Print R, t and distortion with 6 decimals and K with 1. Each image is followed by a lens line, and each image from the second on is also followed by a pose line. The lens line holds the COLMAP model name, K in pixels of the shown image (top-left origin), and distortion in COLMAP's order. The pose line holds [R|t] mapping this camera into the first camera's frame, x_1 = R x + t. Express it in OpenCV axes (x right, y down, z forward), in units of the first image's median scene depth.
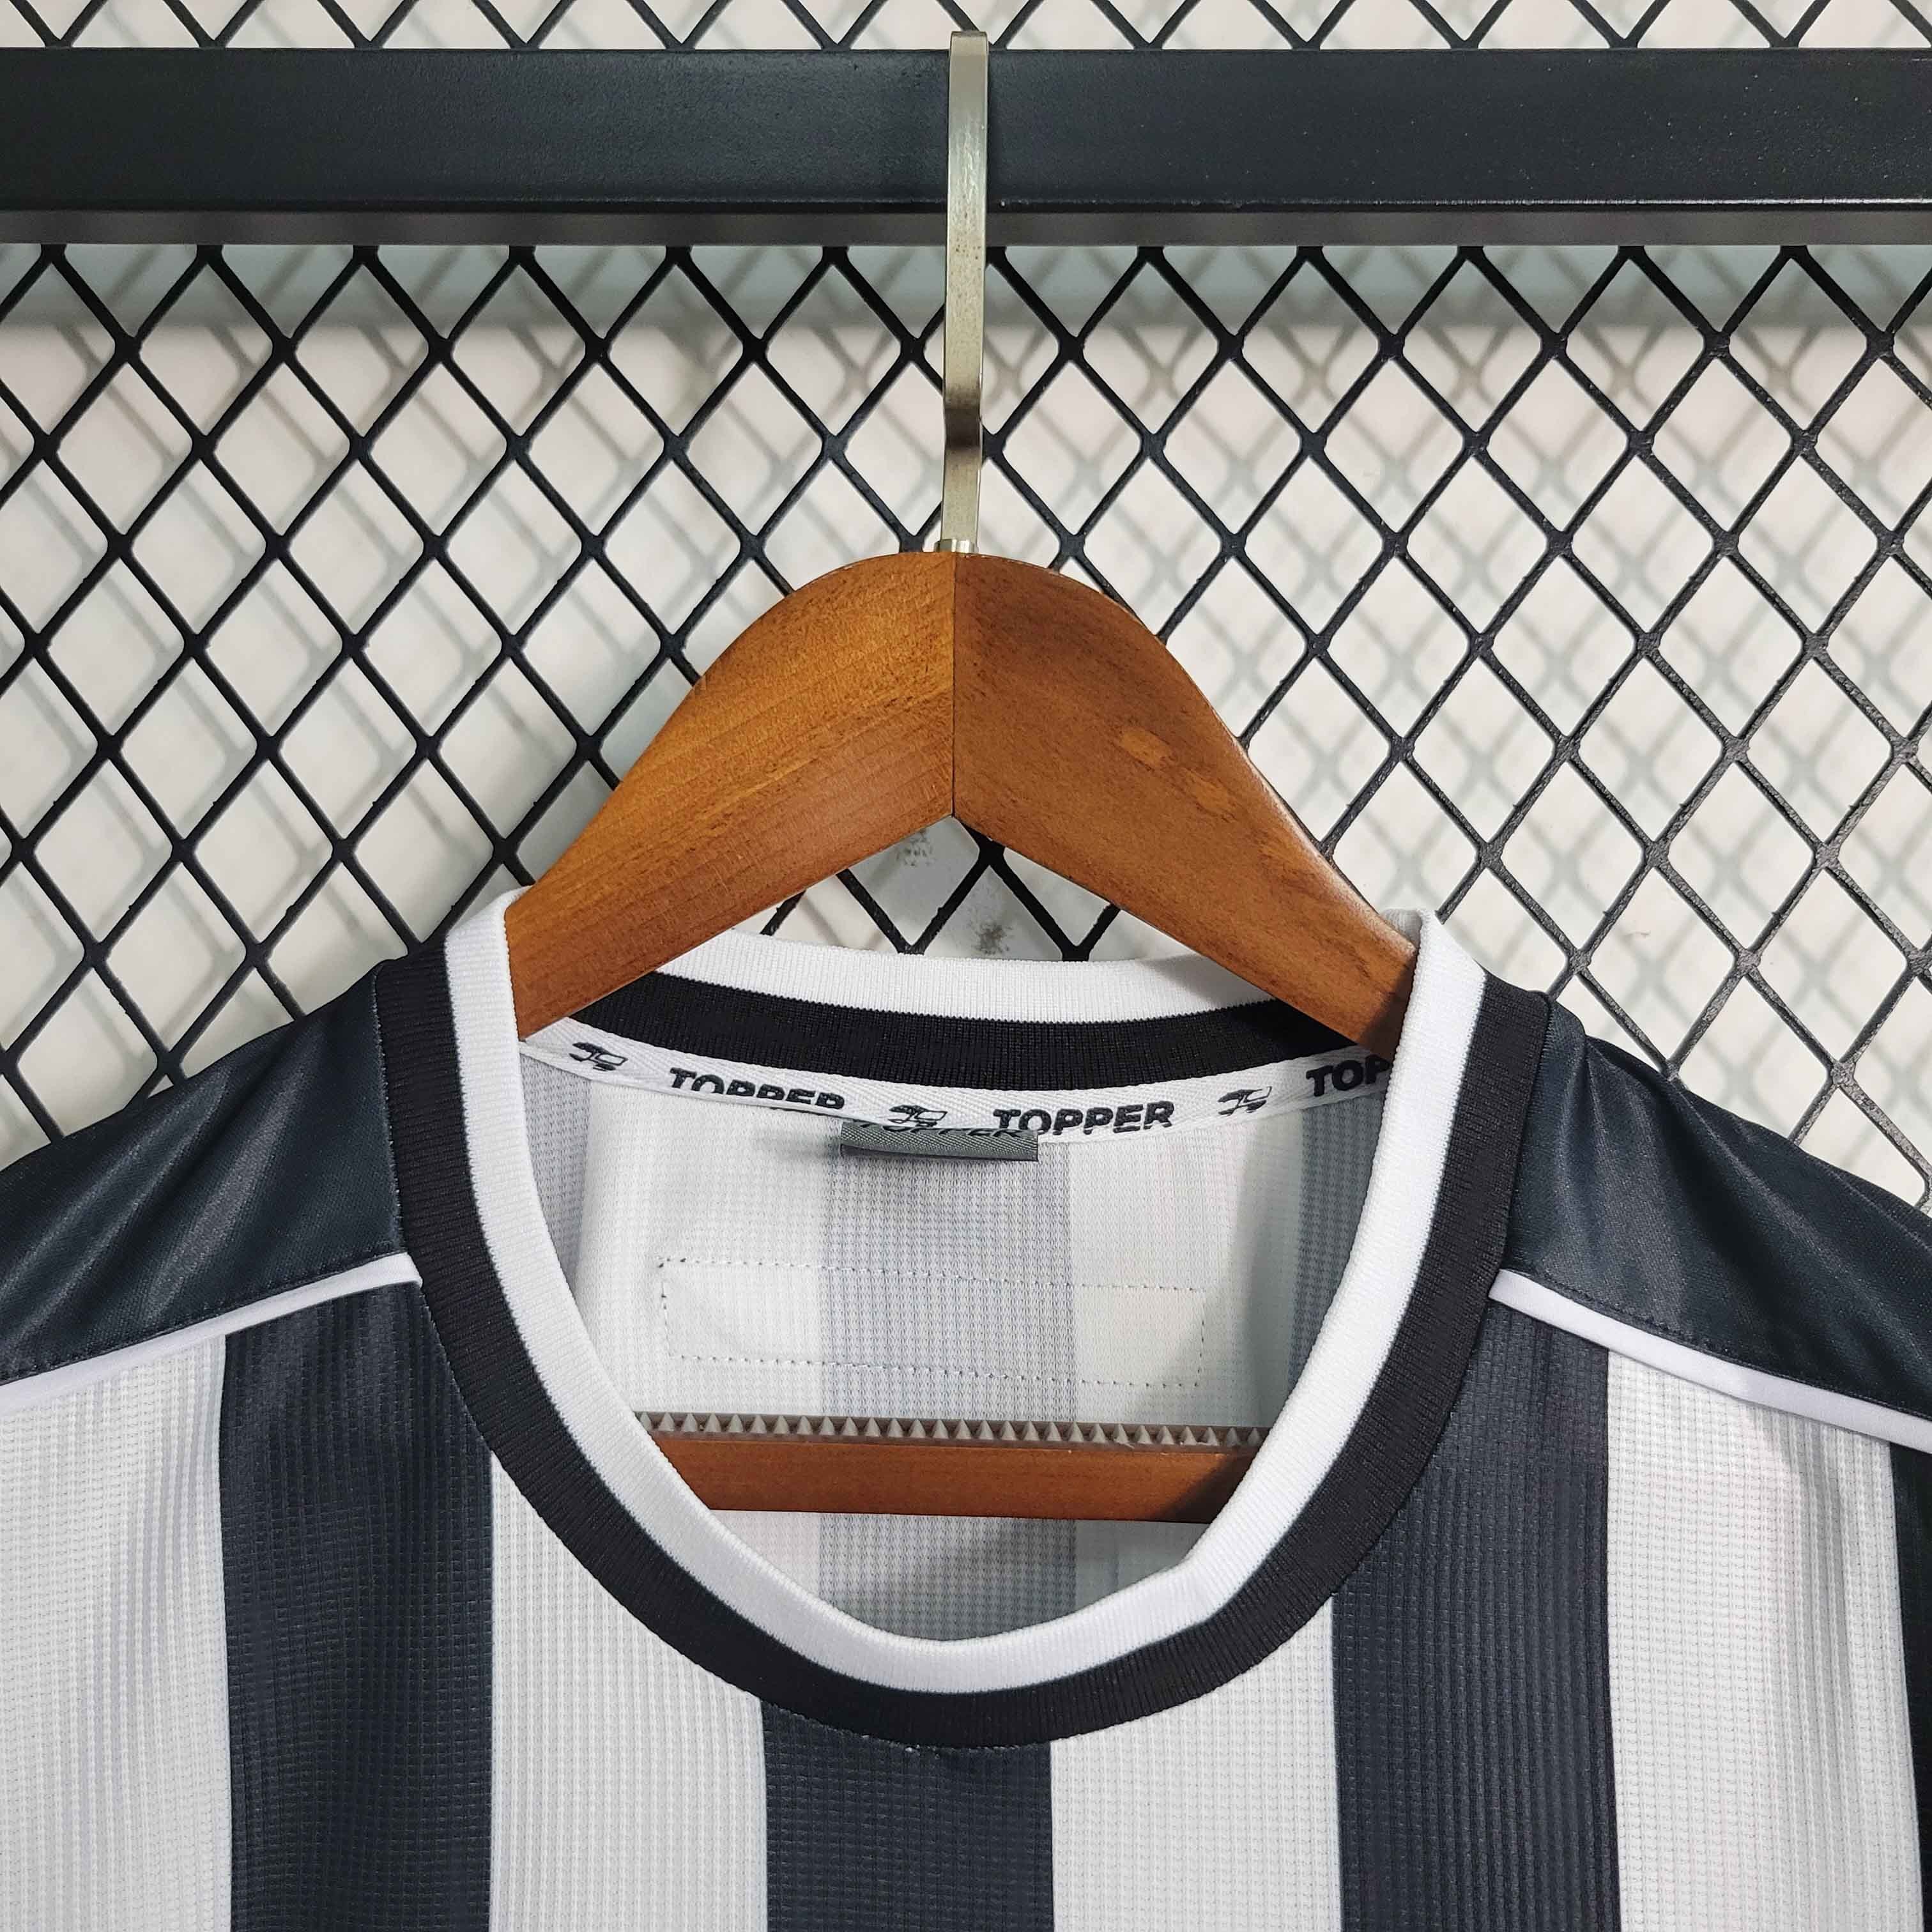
lens RADIAL K [[2085.0, 0, 986.6], [0, 2085.0, 971.5], [0, 0, 1]] dist [-0.000647, -0.014895]
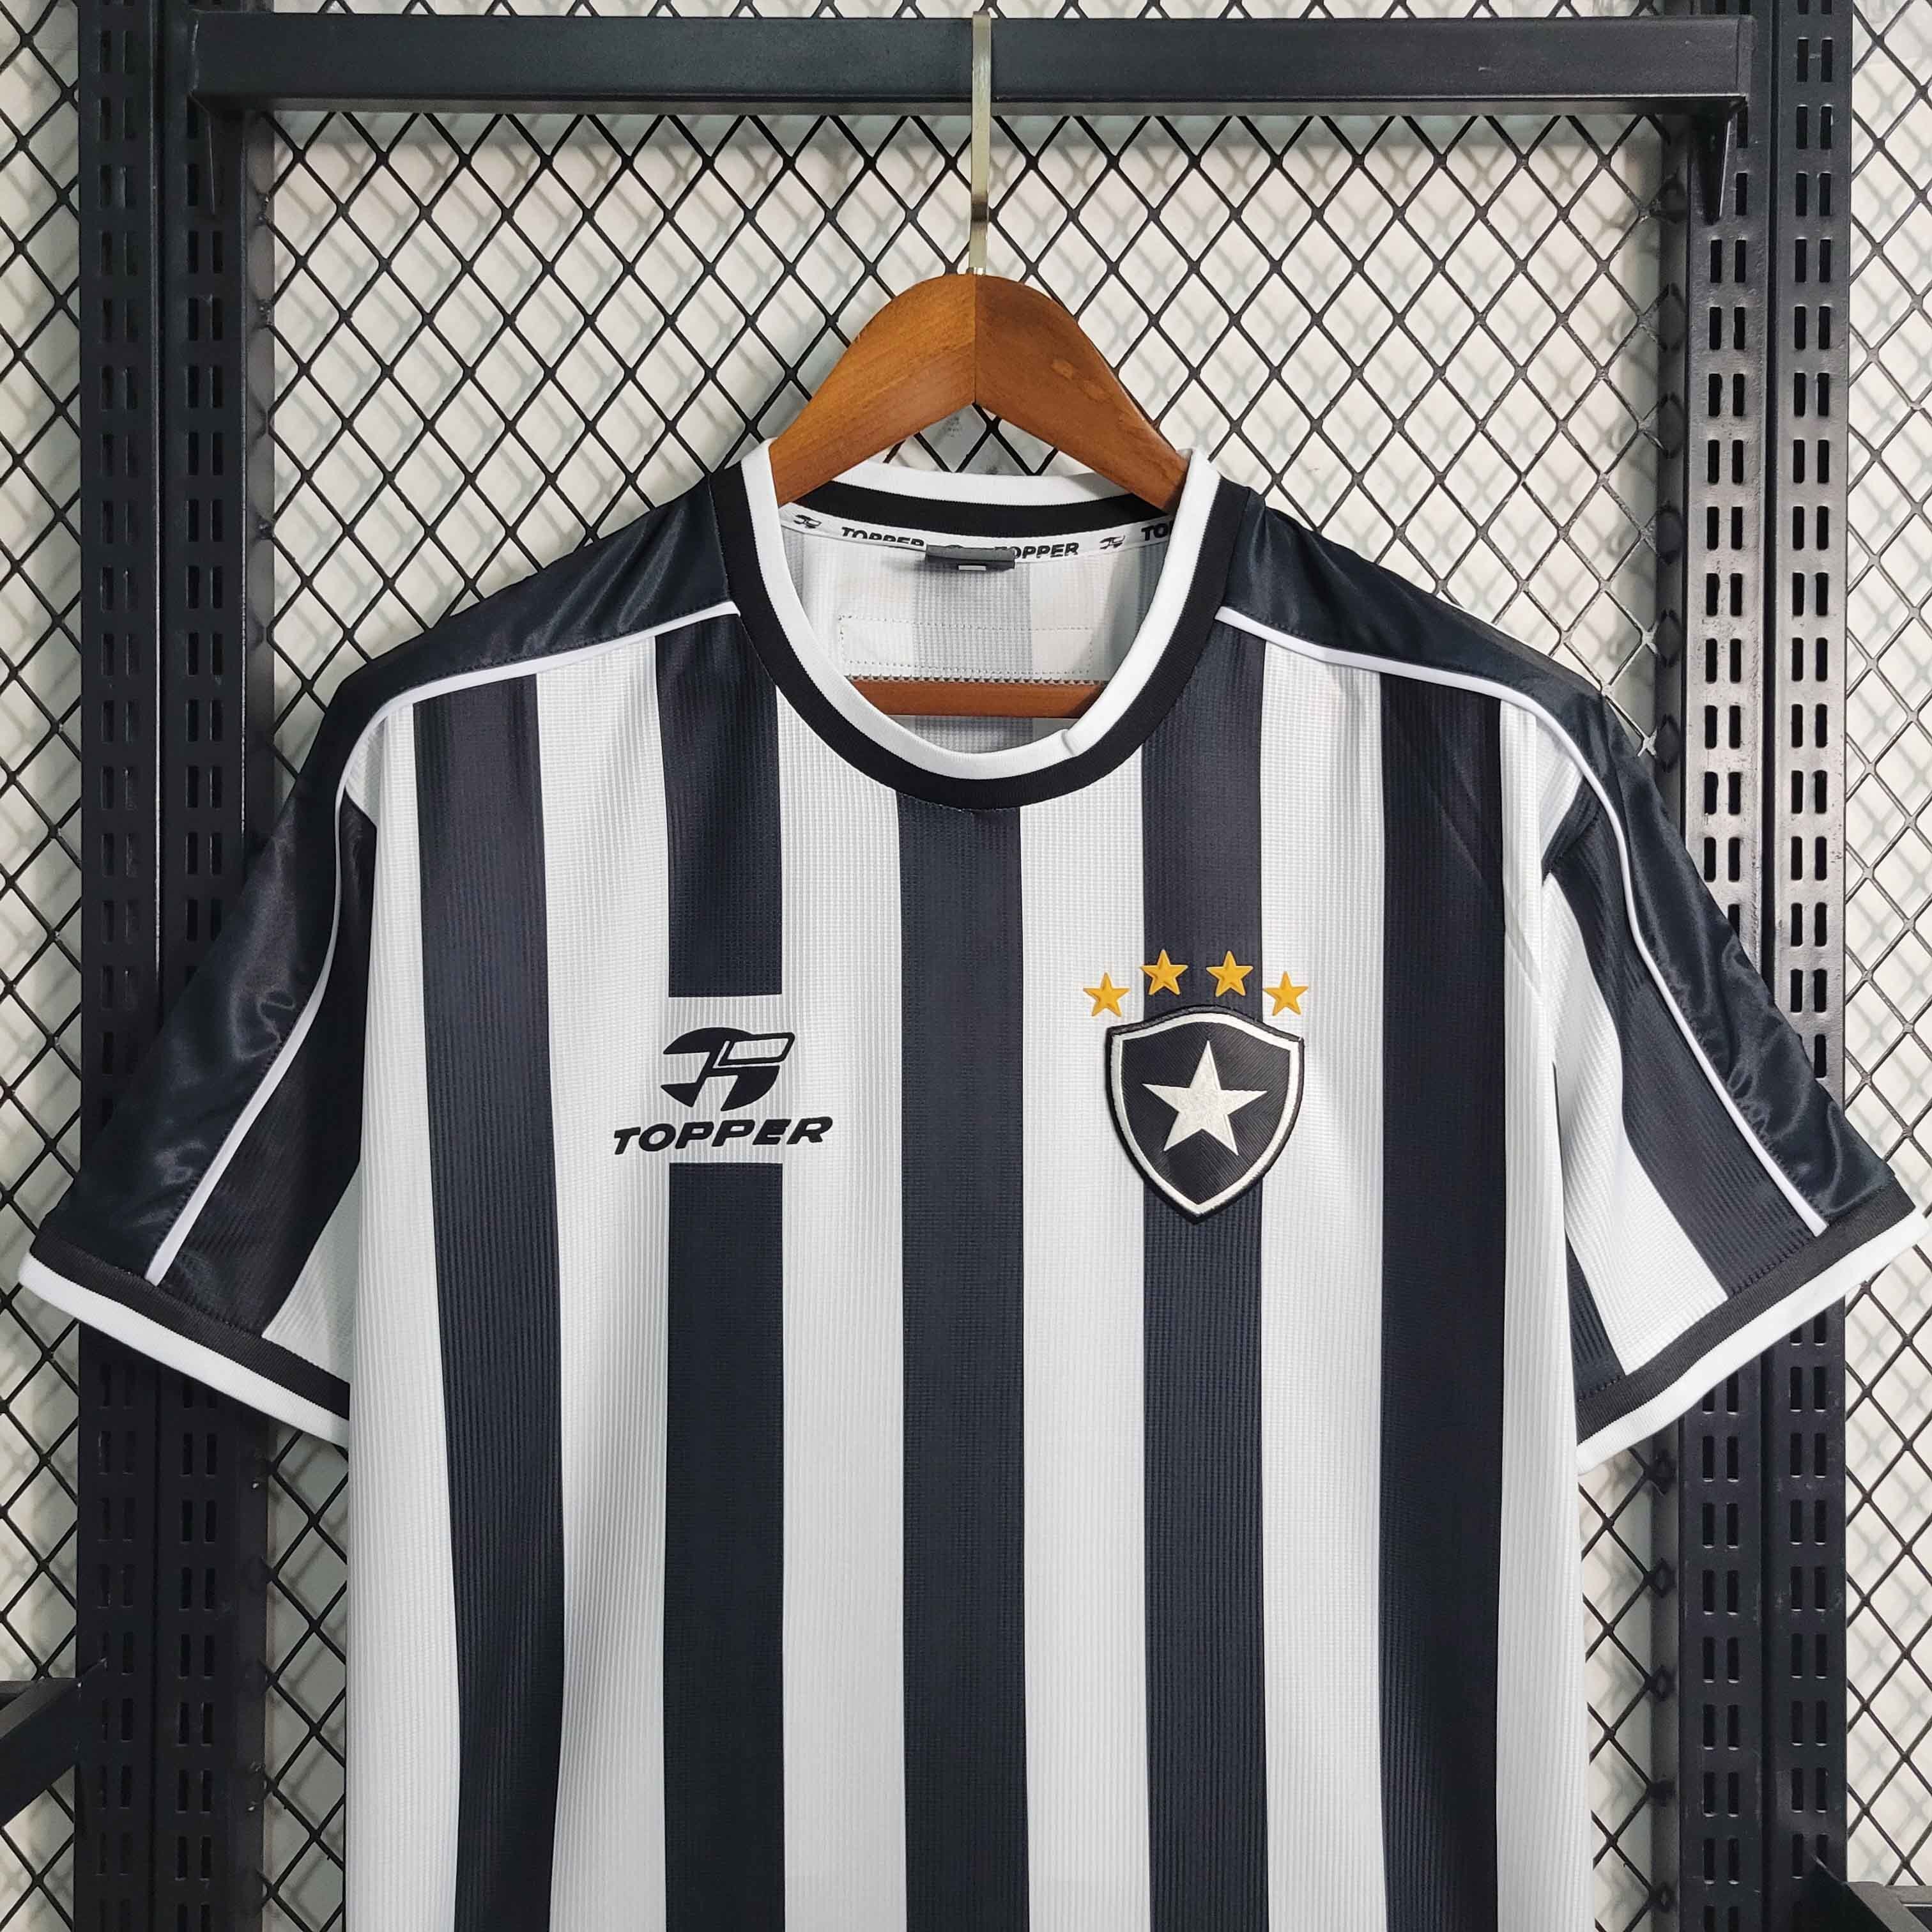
lens RADIAL K [[1992.2, 0, 966.0], [0, 1992.2, 966.0], [0, 0, 1]] dist [0.023373, 0.004136]
pose [[0.999991, -0.002622, 0.003451, -0.033398], [0.002084, 0.989062, 0.147487, 0.188732], [-0.003800, -0.147478, 0.989058, -1.073169]]
